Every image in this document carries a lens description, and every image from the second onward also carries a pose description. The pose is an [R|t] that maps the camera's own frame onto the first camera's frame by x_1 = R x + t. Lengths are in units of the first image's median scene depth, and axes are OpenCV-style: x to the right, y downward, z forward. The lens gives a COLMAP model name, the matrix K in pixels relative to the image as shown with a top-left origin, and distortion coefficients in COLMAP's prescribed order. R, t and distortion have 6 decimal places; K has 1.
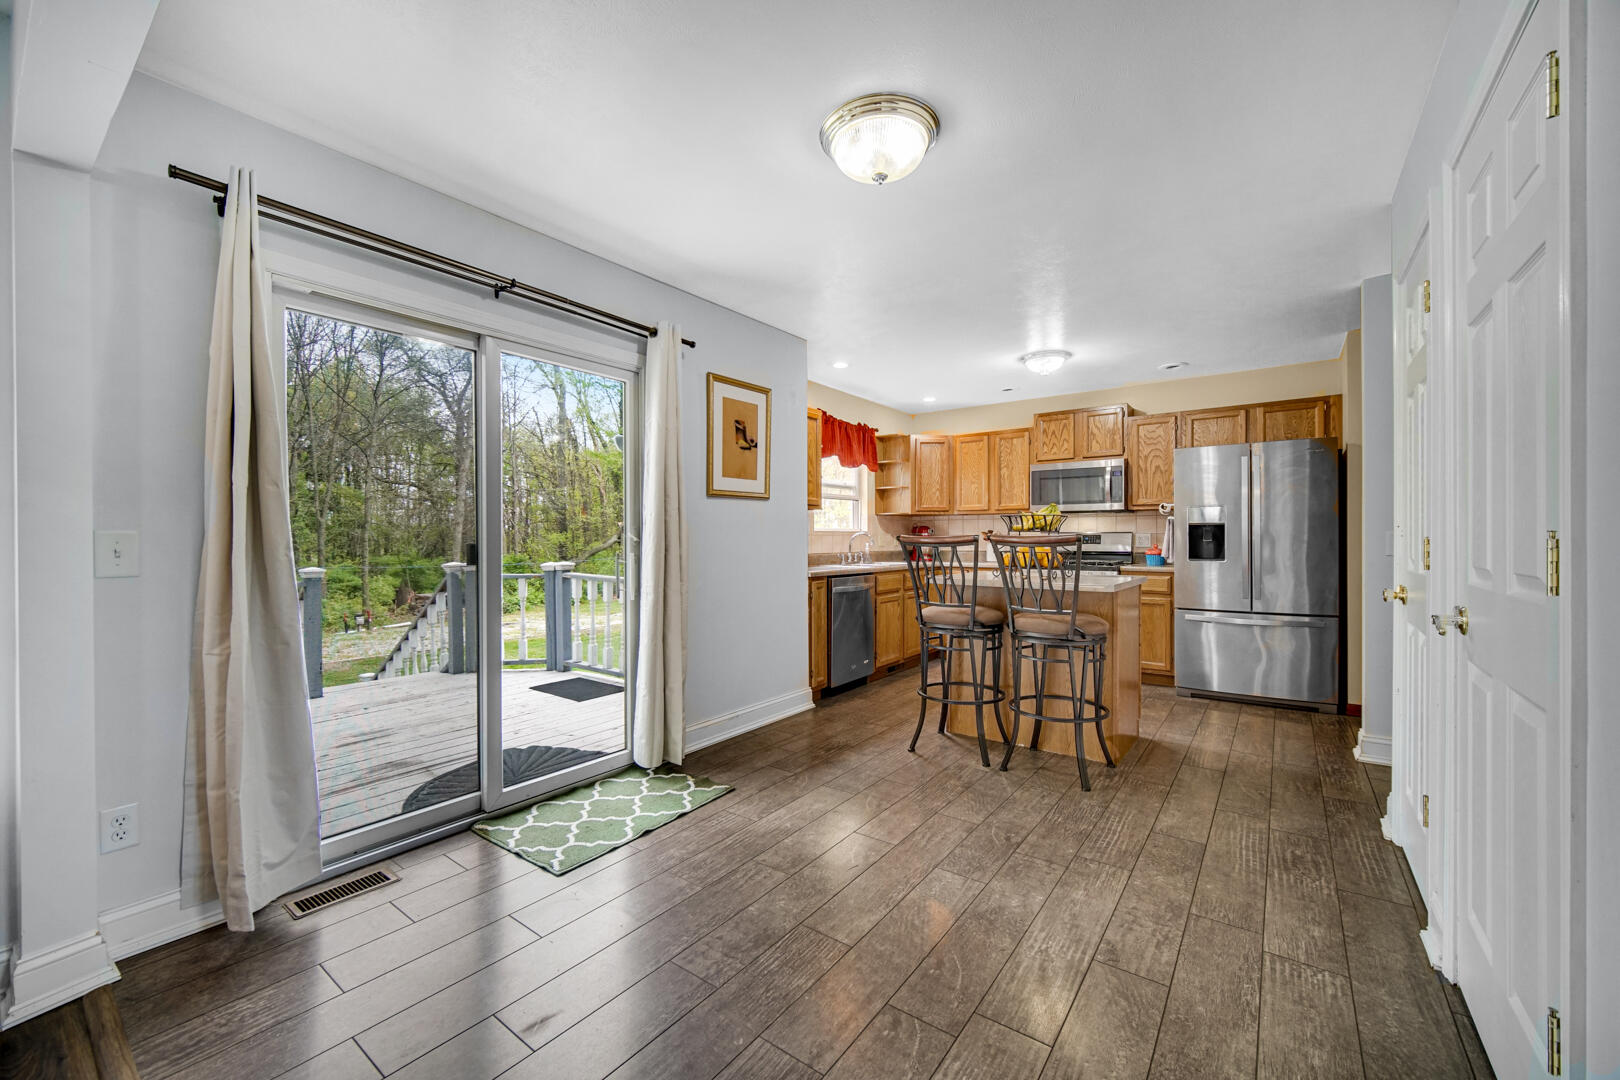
lens RADIAL K [[641.0, 0, 807.2], [0, 641.0, 541.3], [0, 0, 1]] dist [-0.003221, -0.000211]
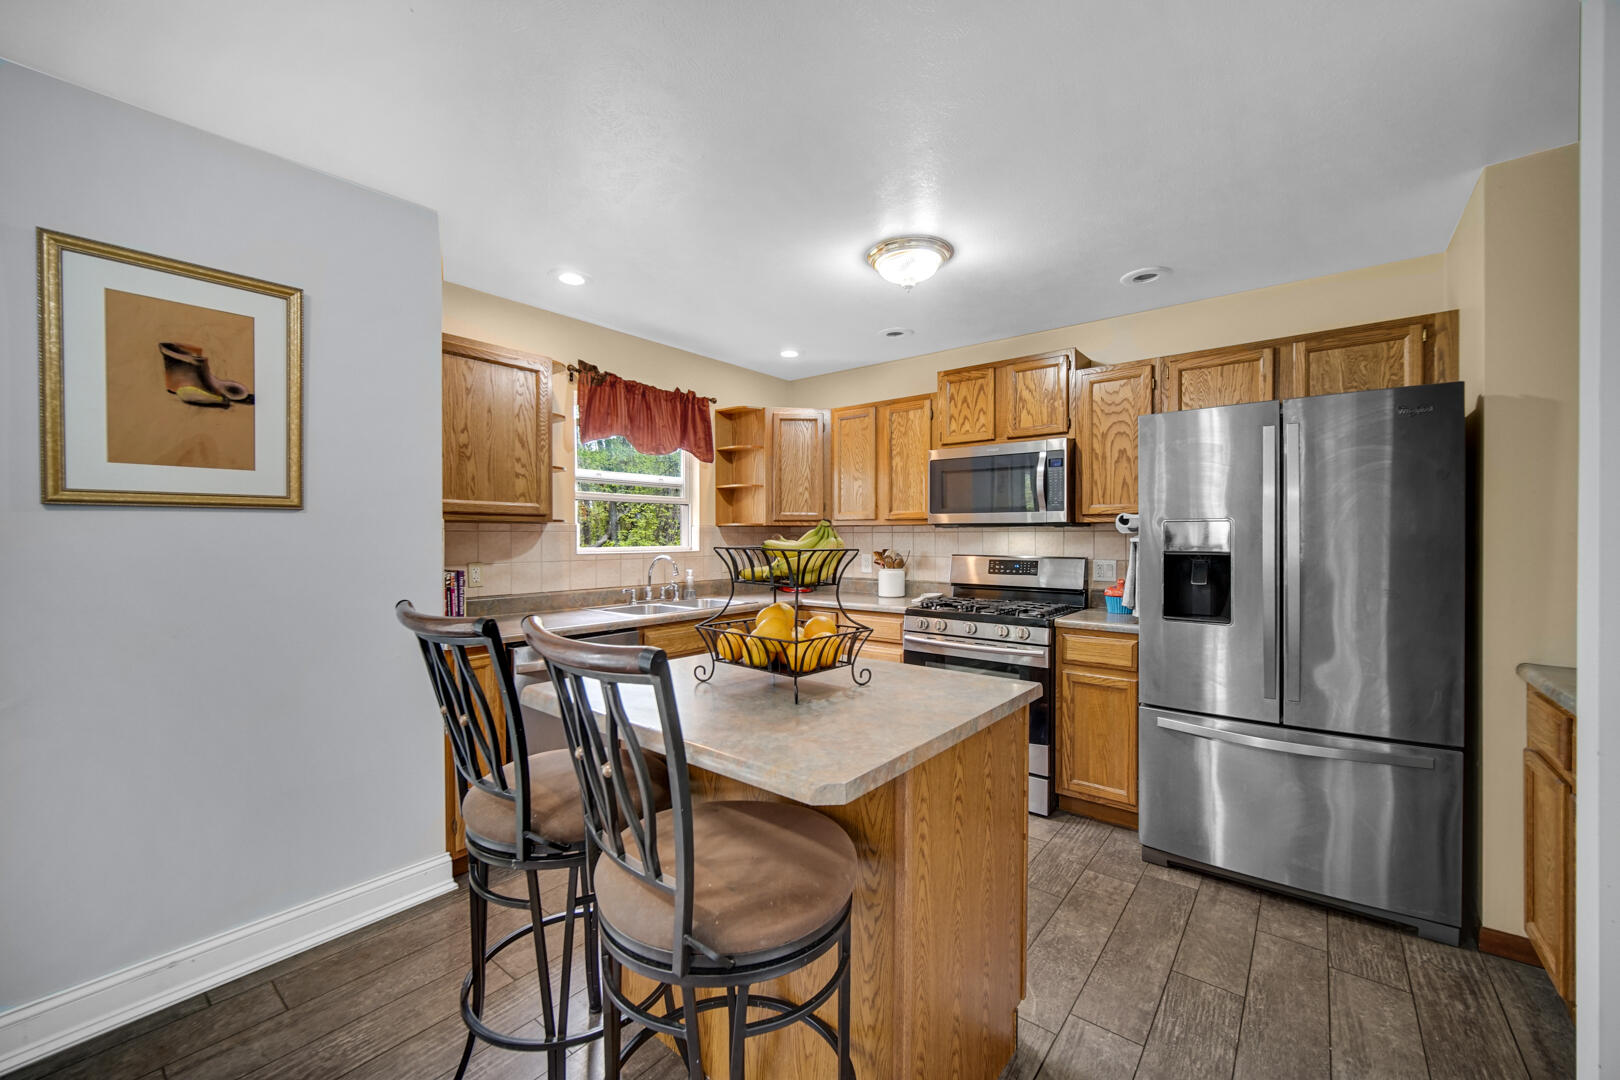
lens RADIAL K [[641.0, 0, 807.0], [0, 641.0, 540.8], [0, 0, 1]] dist [-0.003221, -0.000211]
pose [[0.999372, 0.003474, -0.035263, 0.295528], [-0.003448, 0.999994, 0.000797, -0.034612], [0.035266, -0.000675, 0.999378, 0.422686]]
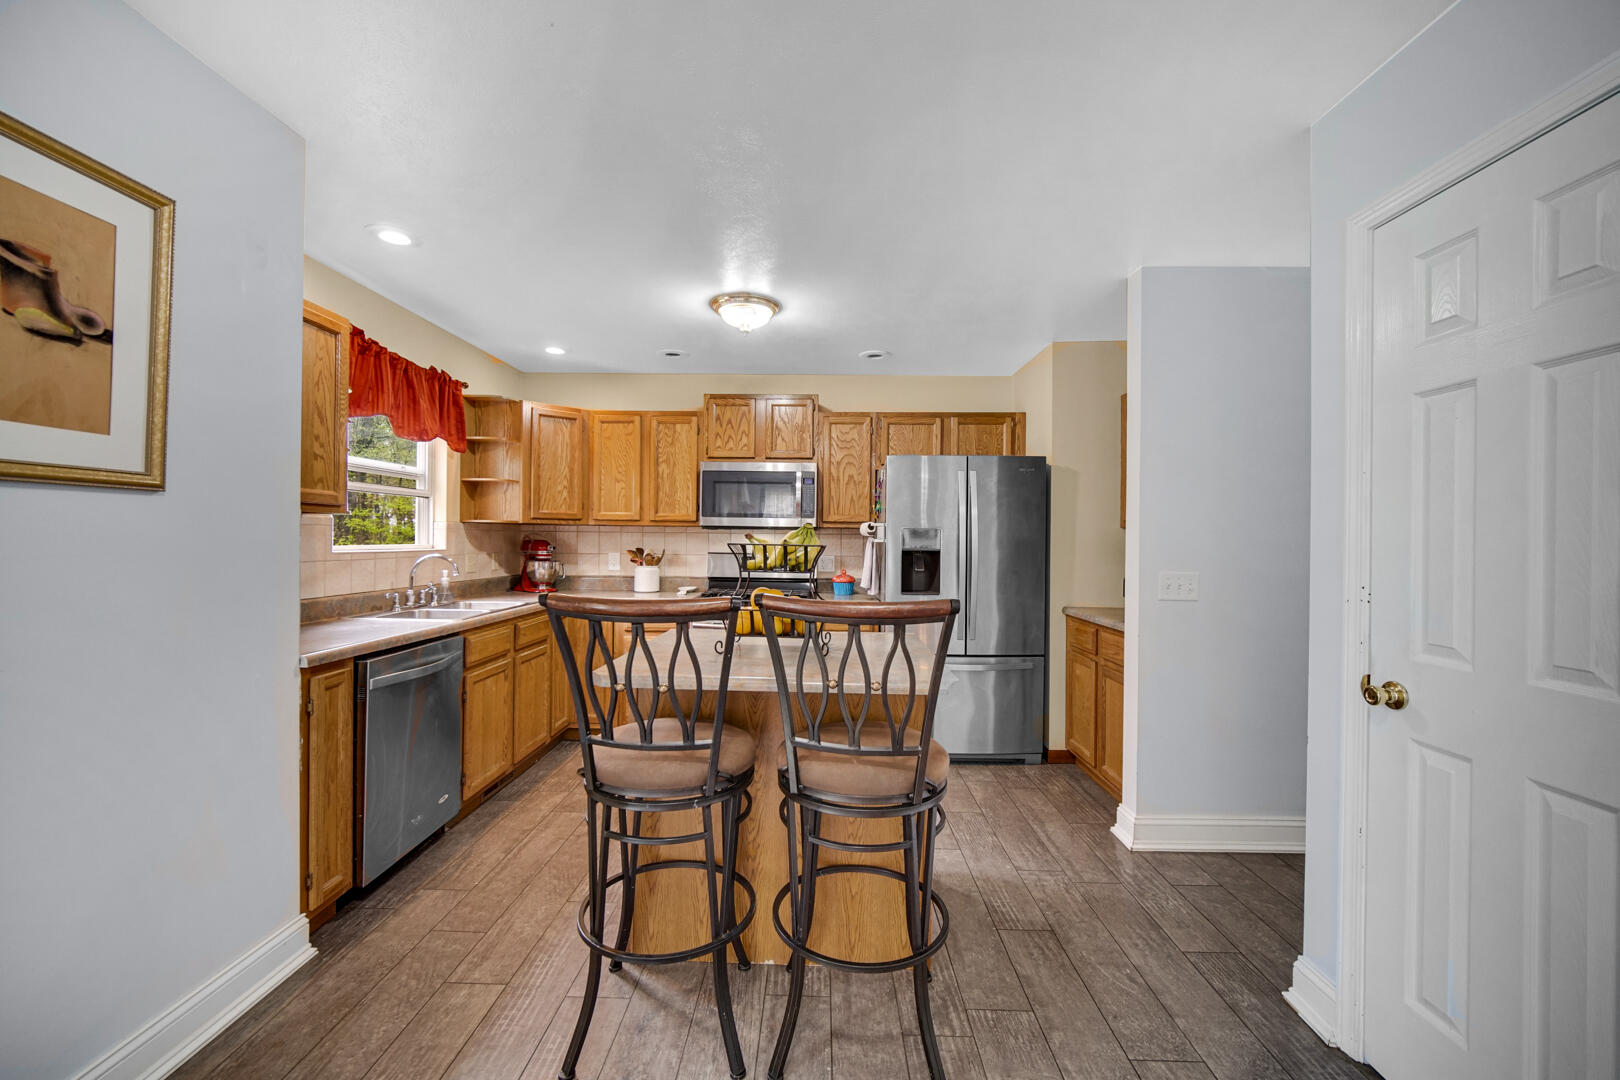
lens RADIAL K [[641.0, 0, 806.2], [0, 641.0, 541.7], [0, 0, 1]] dist [-0.003221, -0.000211]
pose [[0.815447, 0.010543, 0.578736, 0.027051], [-0.010329, 0.999940, -0.003662, -0.030897], [-0.578739, -0.002991, 0.815507, 0.391042]]
